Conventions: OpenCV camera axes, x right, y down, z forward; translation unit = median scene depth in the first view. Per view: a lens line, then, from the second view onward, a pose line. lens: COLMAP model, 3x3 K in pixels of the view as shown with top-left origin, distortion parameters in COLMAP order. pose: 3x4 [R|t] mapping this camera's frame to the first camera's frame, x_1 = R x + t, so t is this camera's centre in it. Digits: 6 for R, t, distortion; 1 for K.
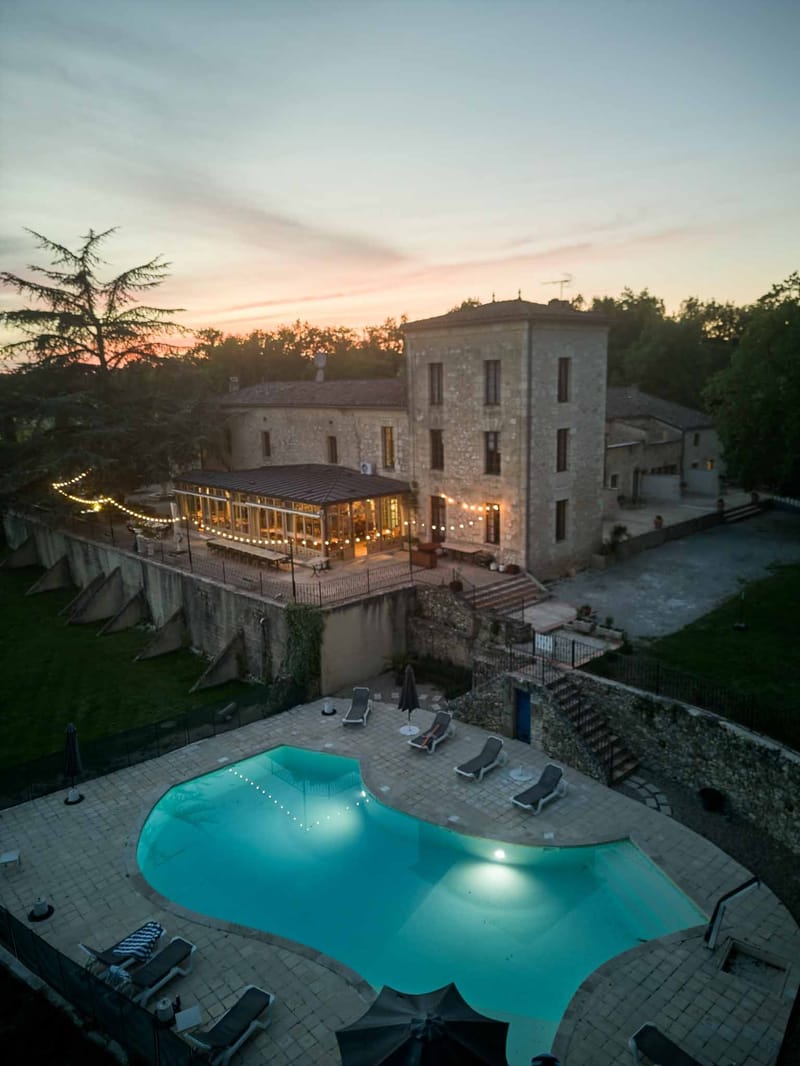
lens RADIAL K [[762.5, 0, 400.0], [0, 762.5, 533.0], [0, 0, 1]] dist [-0.000313, -0.001073]
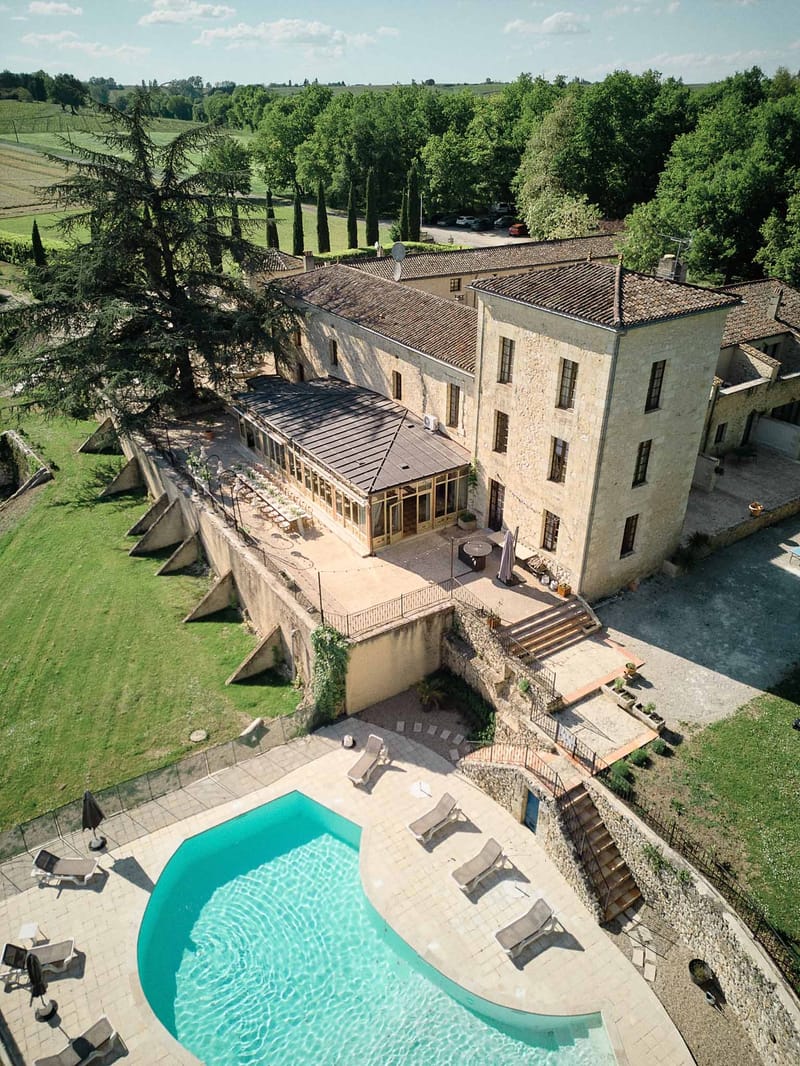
lens RADIAL K [[744.3, 0, 400.0], [0, 744.3, 533.0], [0, 0, 1]] dist [0.009423, -0.002897]
pose [[0.984917, 0.102224, -0.139599, 0.070622], [-0.050337, 0.941204, 0.334068, -0.306247], [0.165541, -0.322003, 0.932154, 0.150936]]
